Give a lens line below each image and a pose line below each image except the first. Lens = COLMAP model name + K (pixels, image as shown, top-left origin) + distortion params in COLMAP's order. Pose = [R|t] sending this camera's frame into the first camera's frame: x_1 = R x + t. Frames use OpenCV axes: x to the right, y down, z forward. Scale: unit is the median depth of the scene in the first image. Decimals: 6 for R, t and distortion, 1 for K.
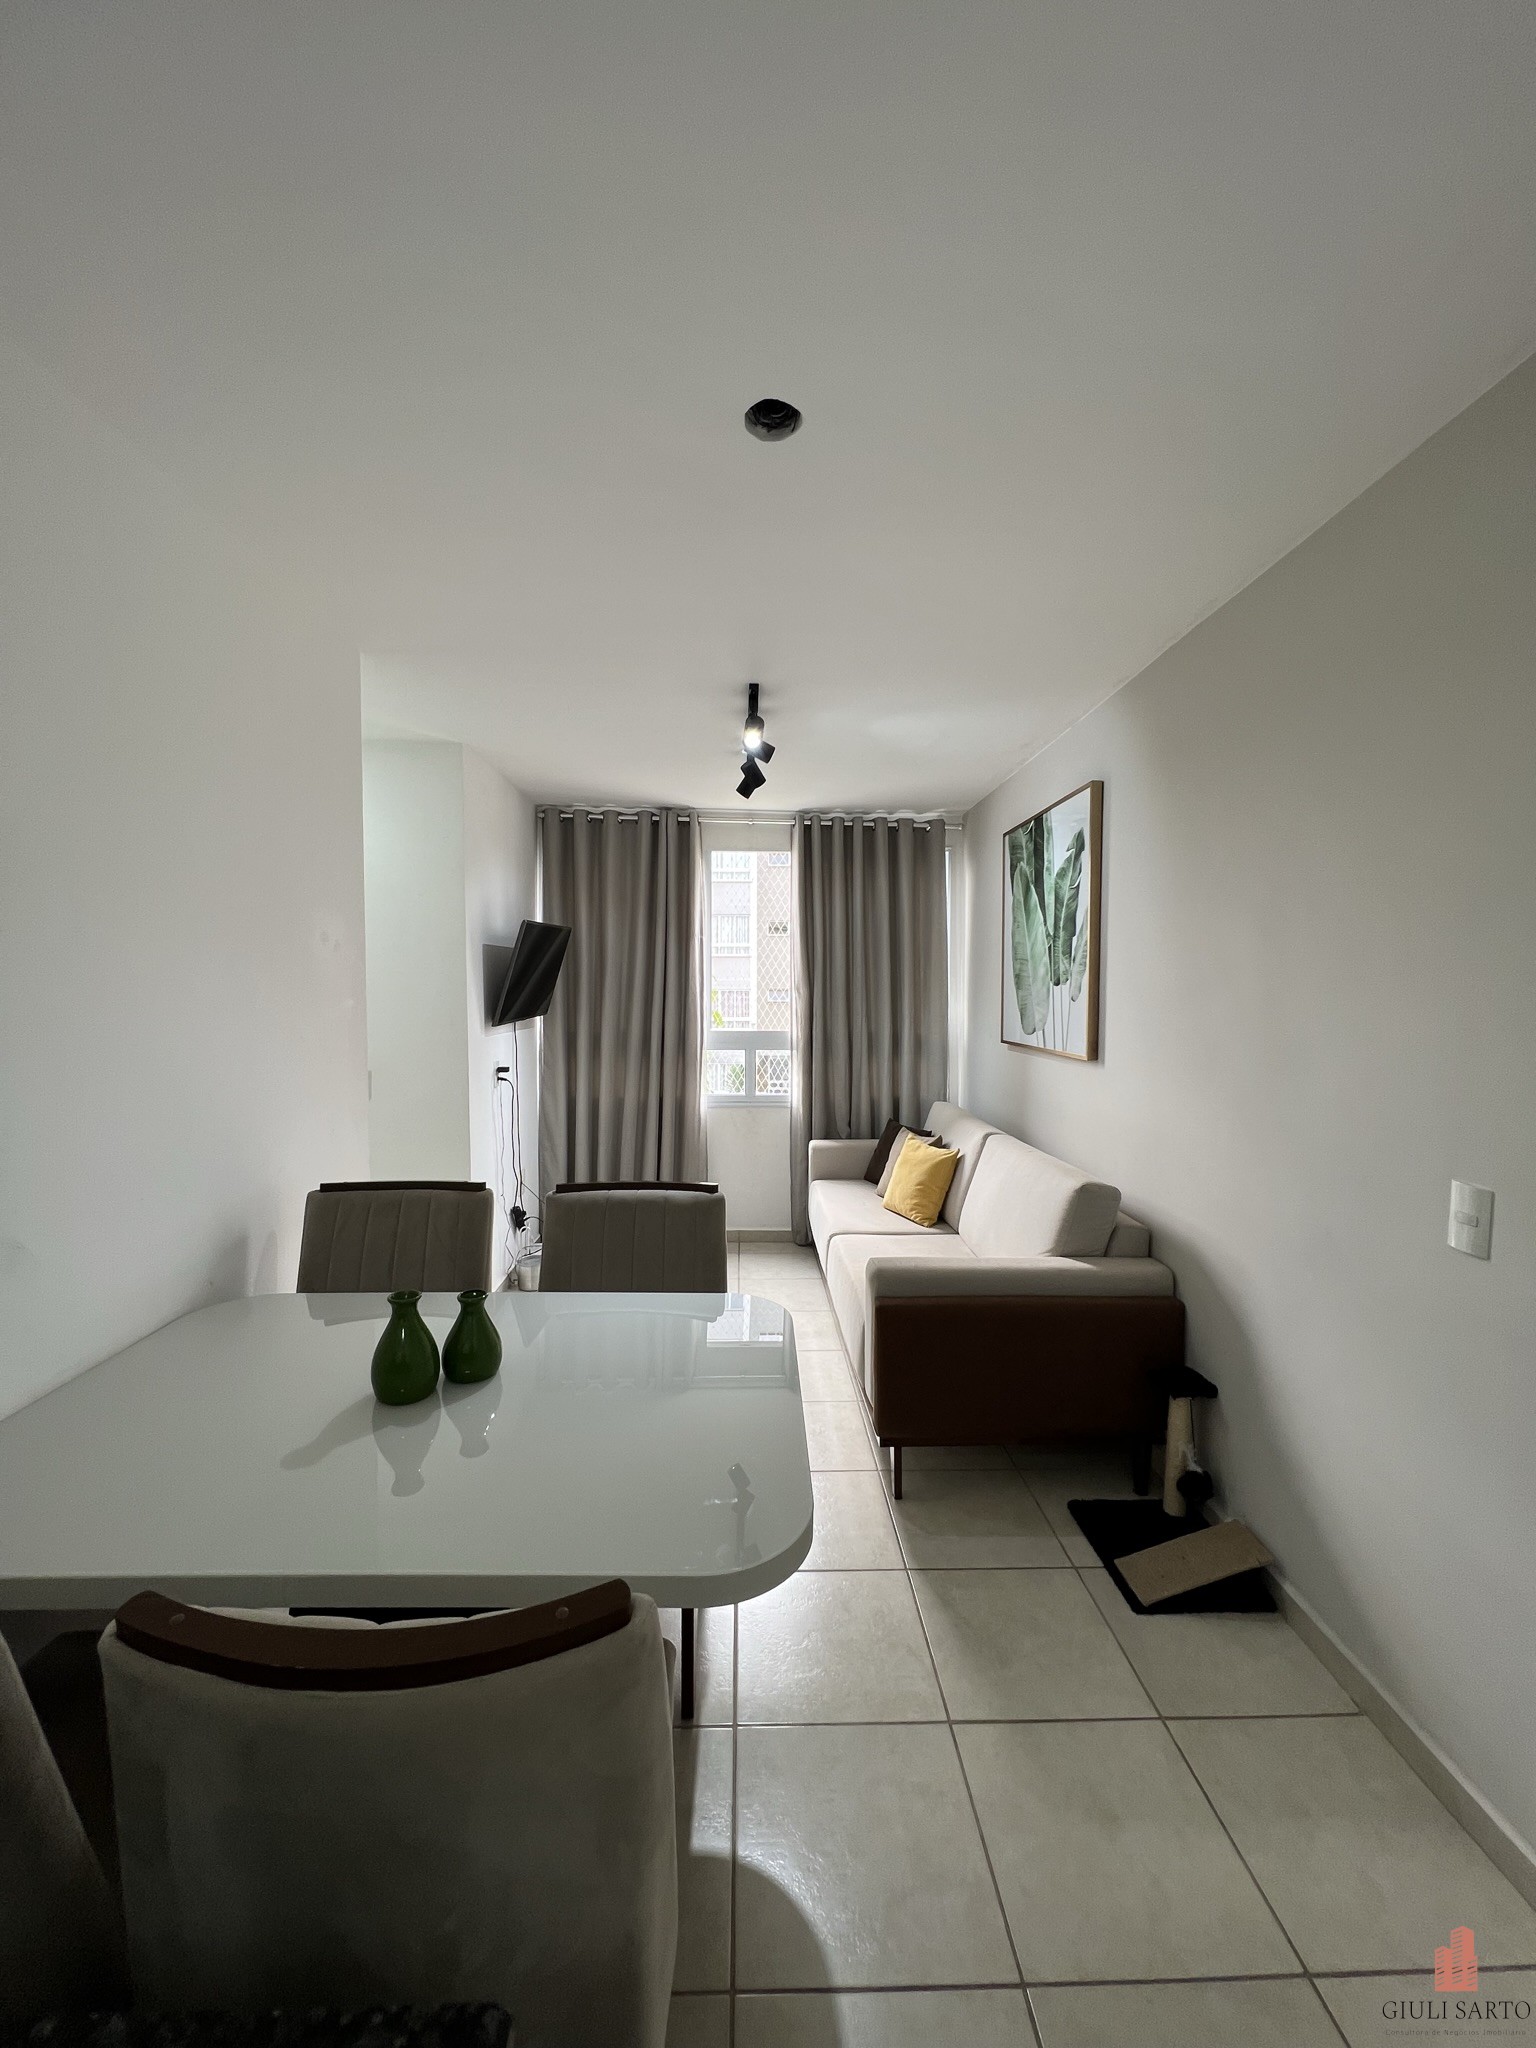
lens RADIAL K [[822.2, 0, 763.6], [0, 822.2, 1024.9], [0, 0, 1]] dist [-0.003592, 0.000948]
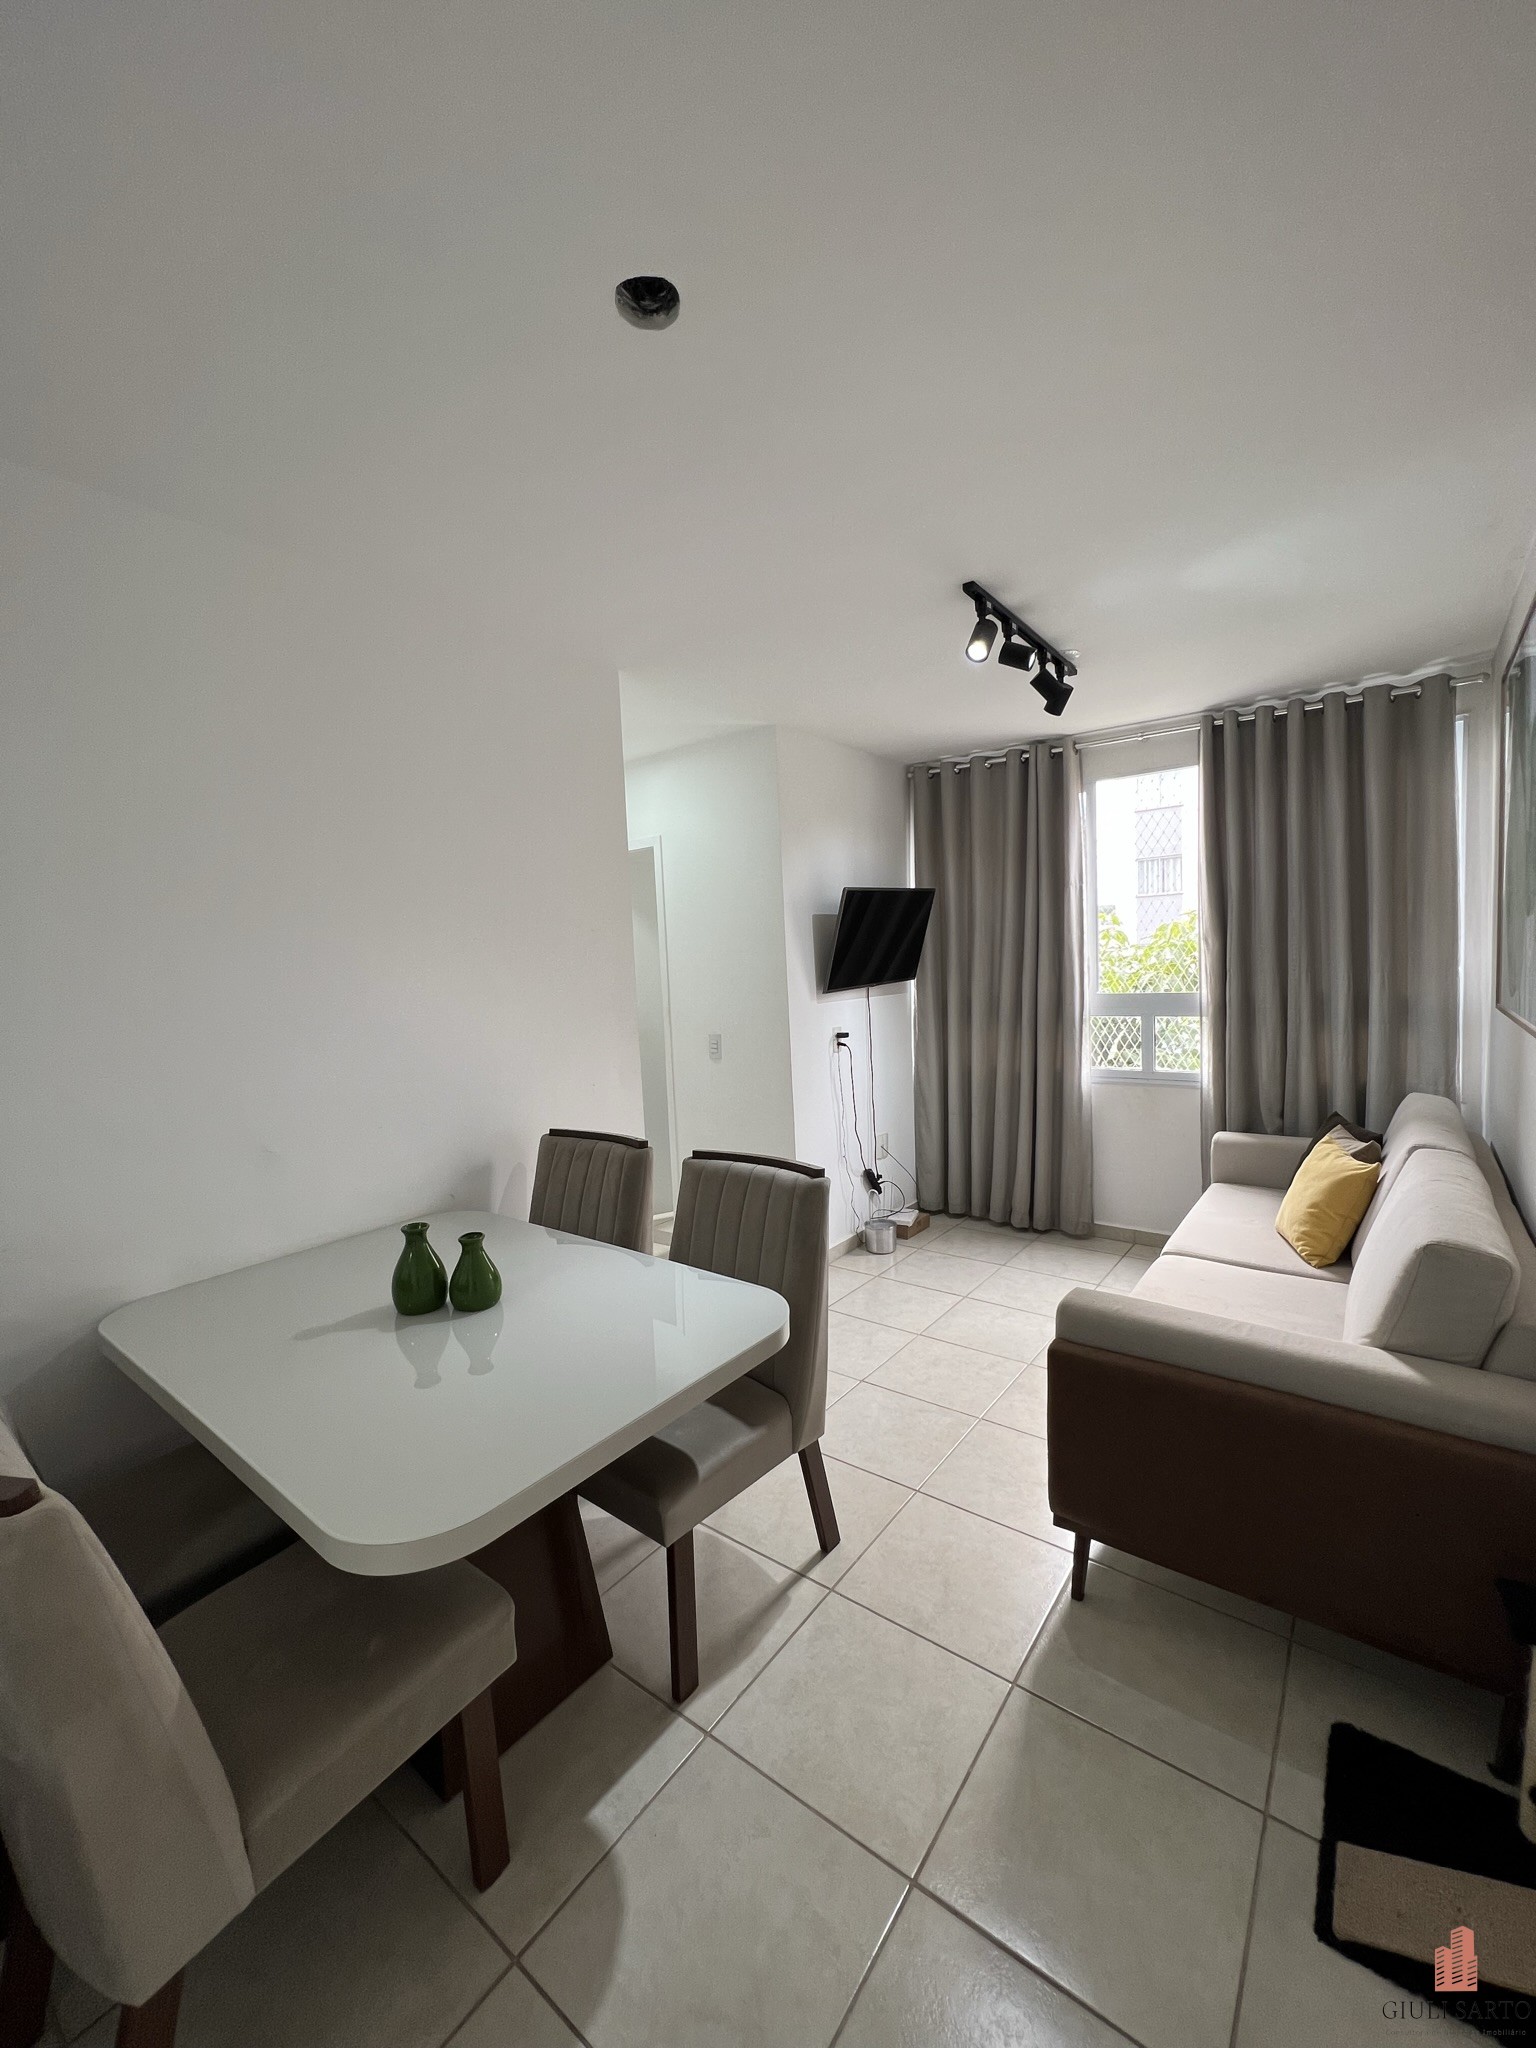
lens RADIAL K [[822.2, 0, 763.6], [0, 822.2, 1024.5], [0, 0, 1]] dist [-0.003592, 0.000948]
pose [[0.775821, 0.010864, -0.630859, 0.213480], [0.018398, 0.999037, 0.039831, -0.001280], [0.630684, -0.042508, 0.774874, 0.119576]]
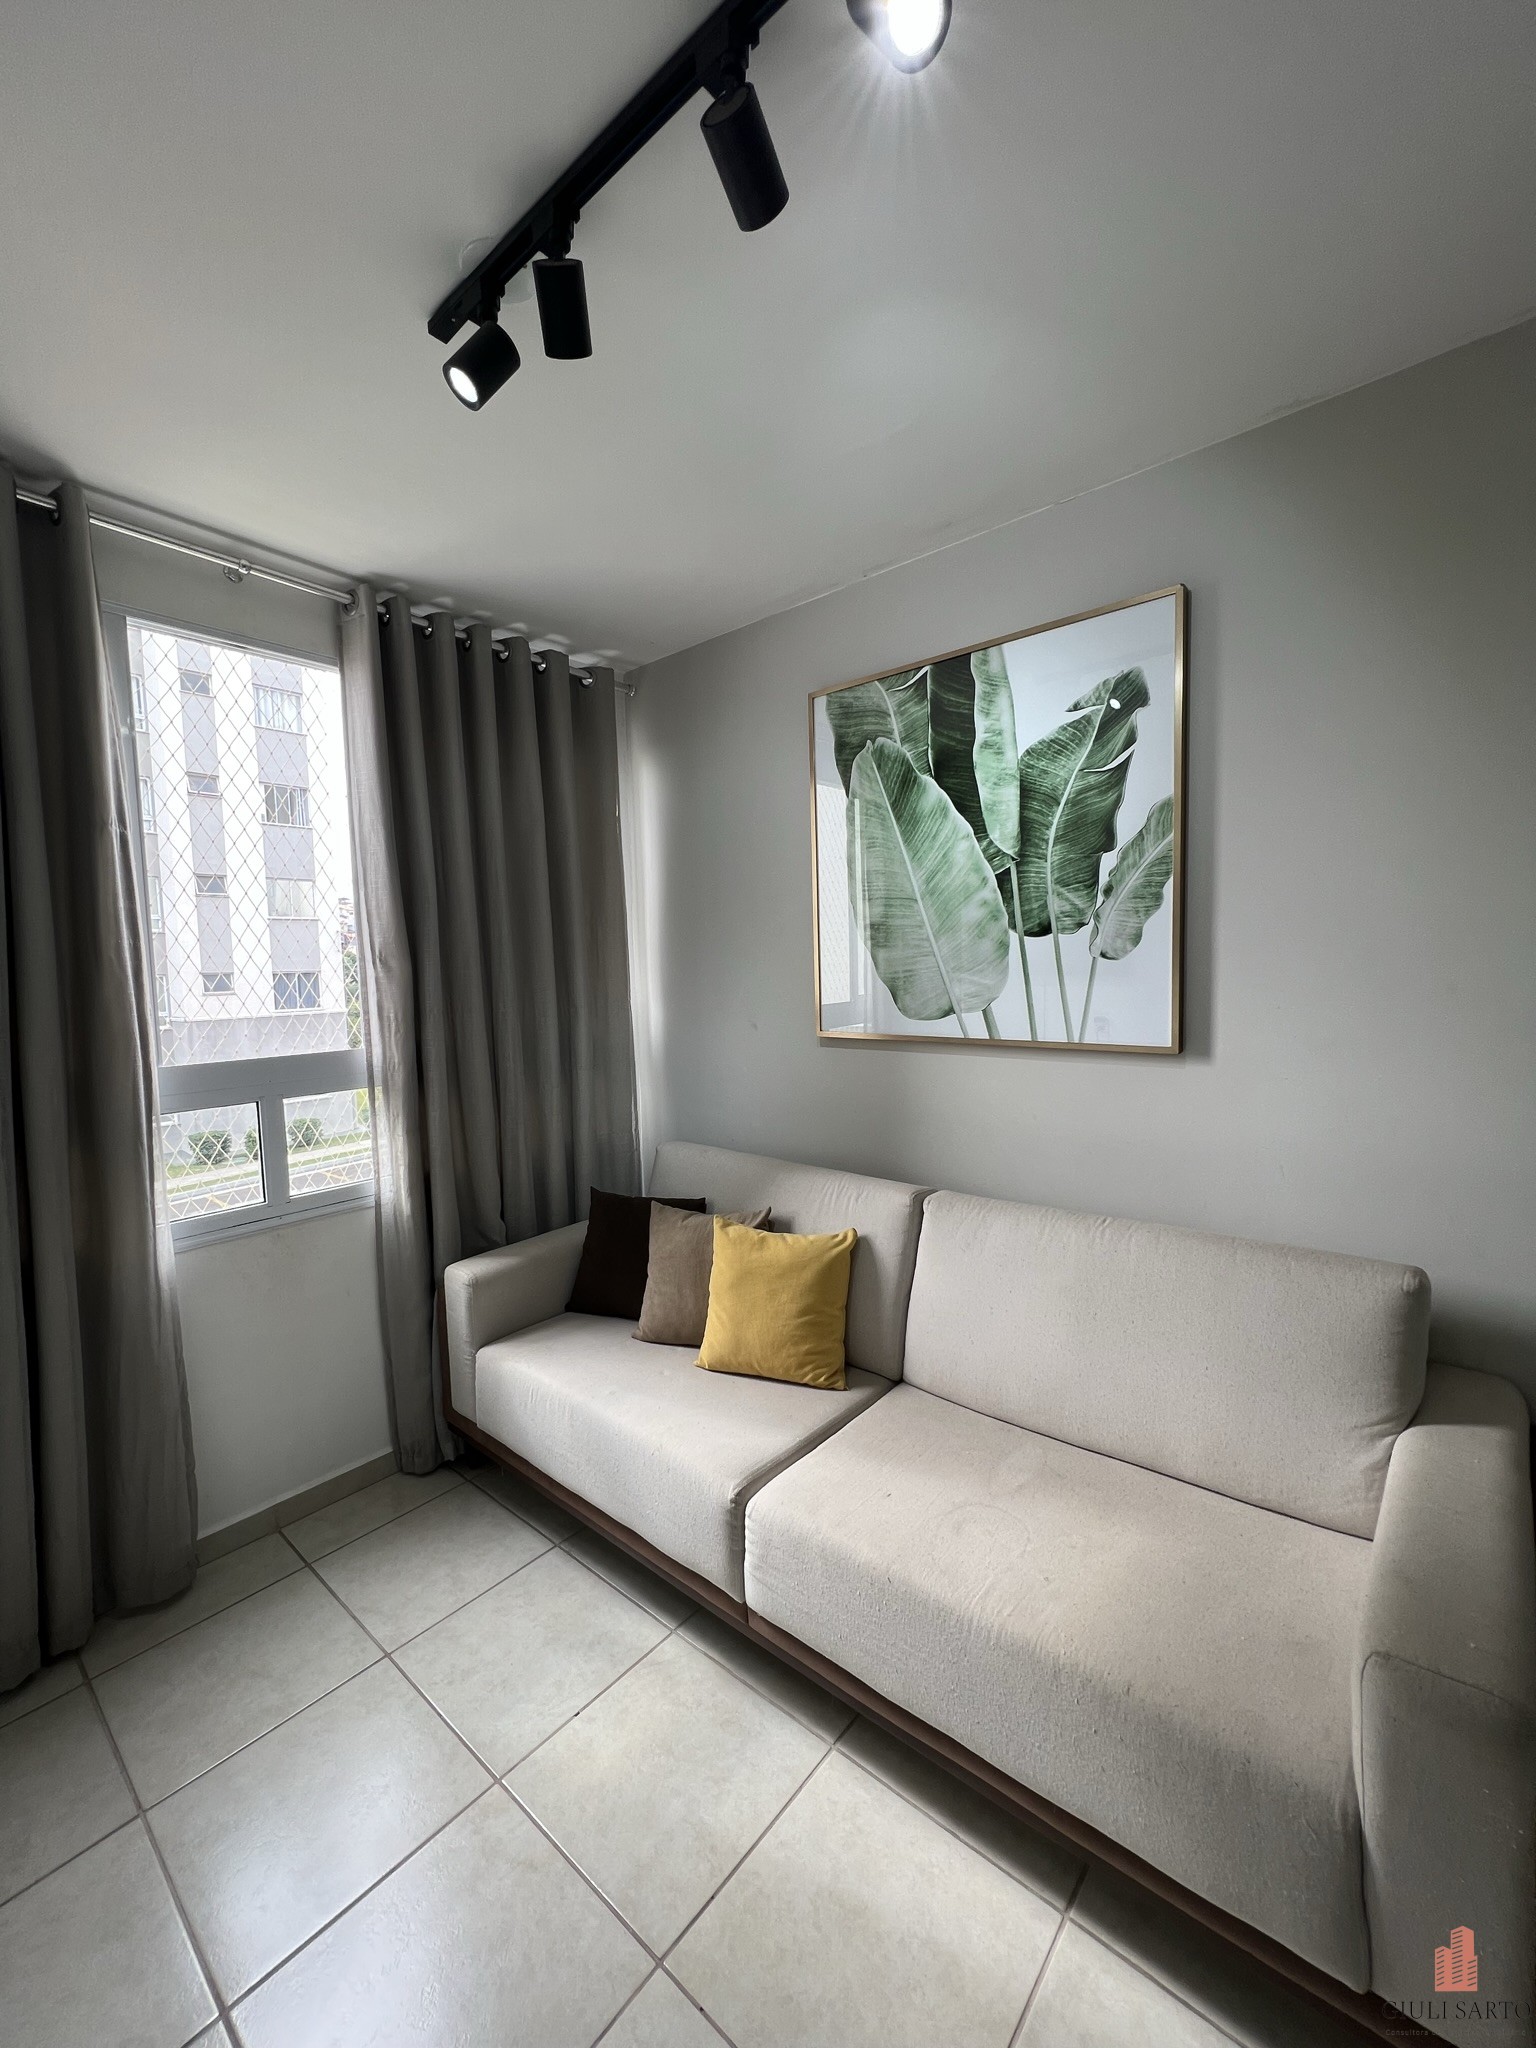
lens RADIAL K [[822.2, 0, 762.1], [0, 822.2, 1025.2], [0, 0, 1]] dist [-0.003592, 0.000948]
pose [[0.673487, -0.076069, 0.735274, -0.166748], [0.059095, 0.997048, 0.049023, -0.016828], [-0.736833, 0.010435, 0.675995, 0.522369]]
